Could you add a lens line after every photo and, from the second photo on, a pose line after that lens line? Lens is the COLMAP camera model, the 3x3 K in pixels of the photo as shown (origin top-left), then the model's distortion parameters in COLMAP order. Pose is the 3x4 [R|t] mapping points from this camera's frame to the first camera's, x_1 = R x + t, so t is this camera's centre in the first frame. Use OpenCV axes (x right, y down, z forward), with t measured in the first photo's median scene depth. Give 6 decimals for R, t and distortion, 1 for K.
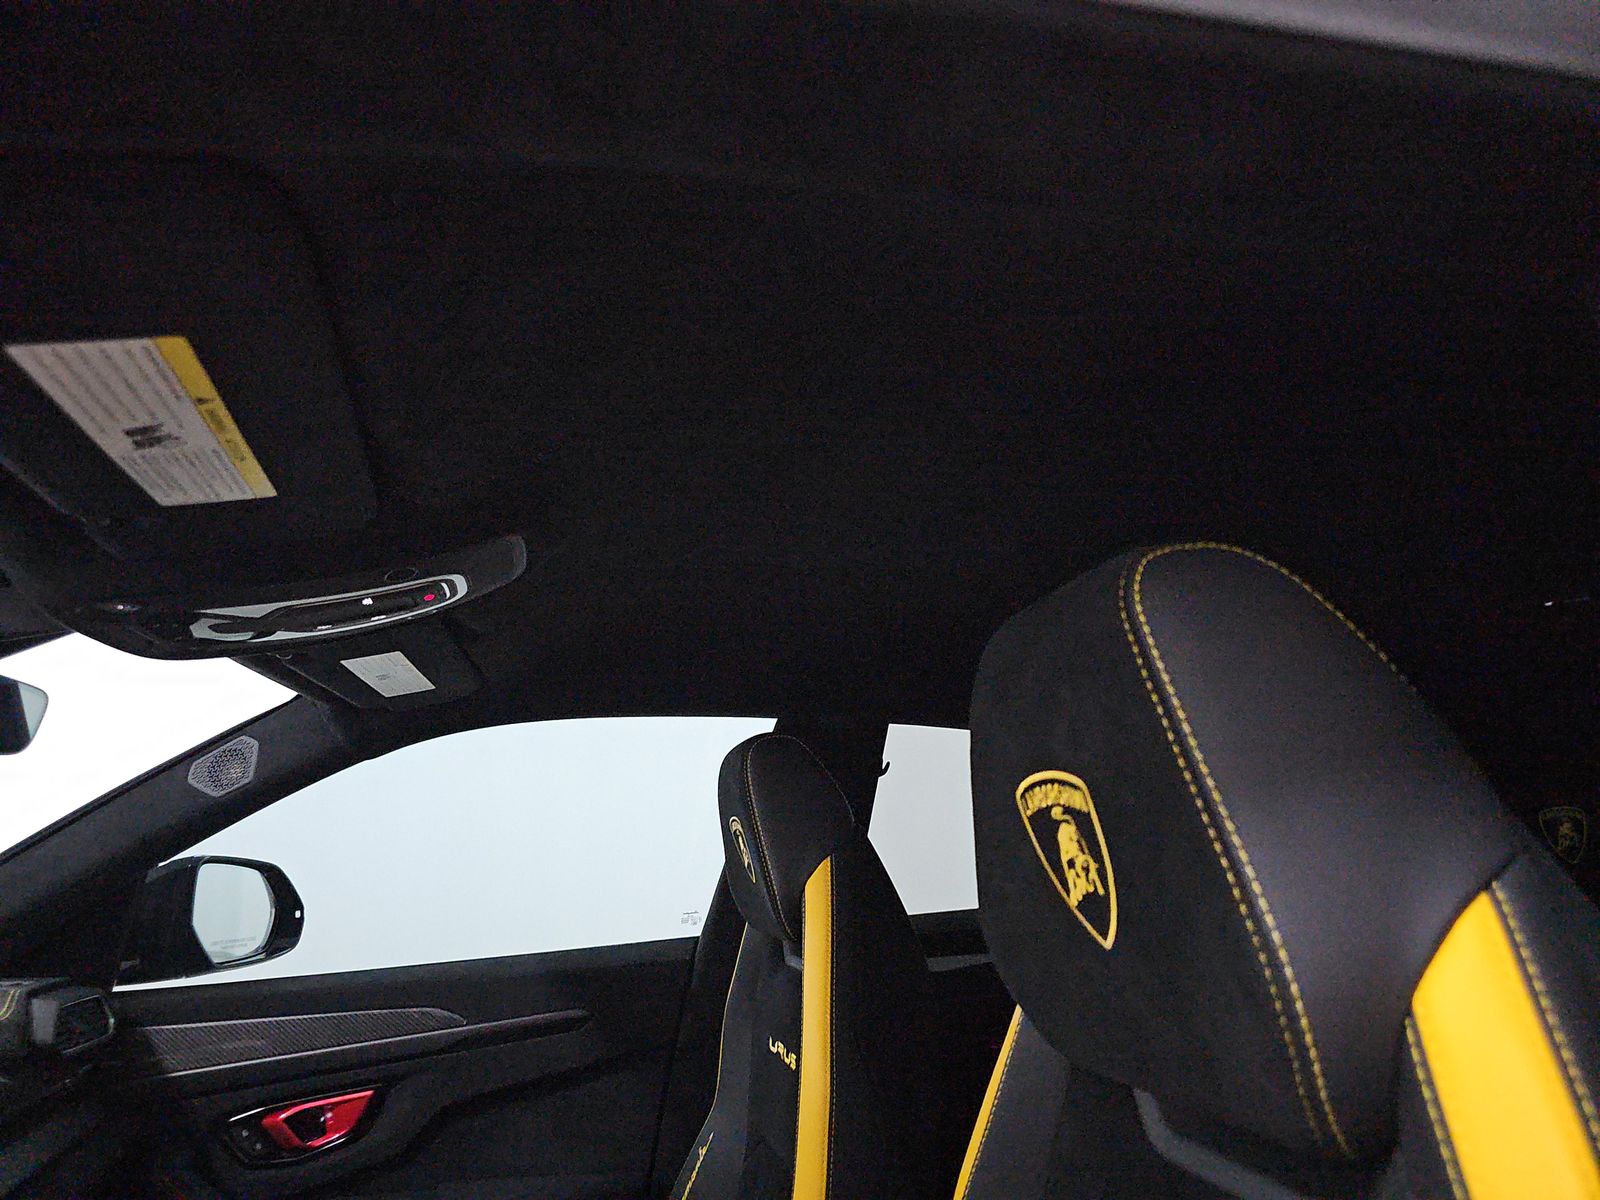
lens RADIAL K [[1072.2, 0, 796.8], [0, 1072.2, 607.2], [0, 0, 1]] dist [0.007538, -0.005807]
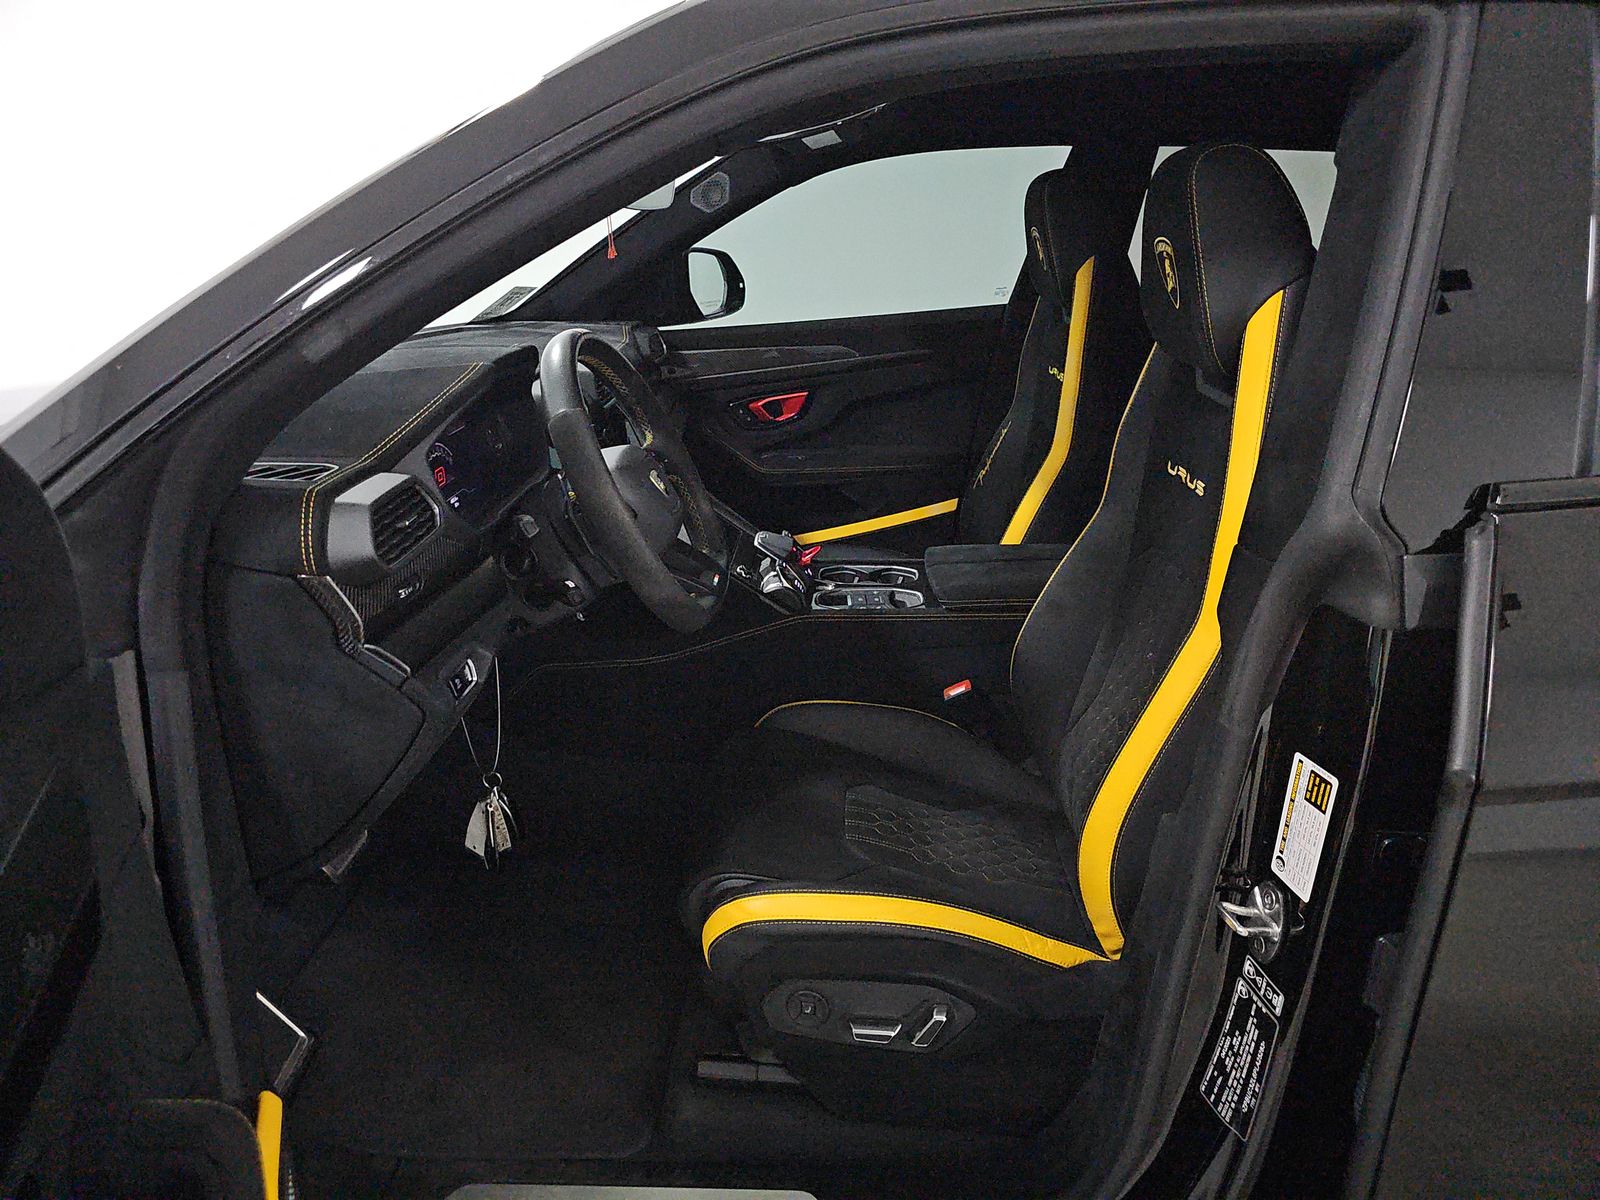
lens RADIAL K [[1072.2, 0, 801.2], [0, 1072.2, 605.4], [0, 0, 1]] dist [0.007538, -0.005807]
pose [[0.966288, 0.084888, -0.243068, 0.034523], [0.059571, 0.844750, 0.531835, -0.165149], [0.250478, -0.528385, 0.811215, -0.554289]]
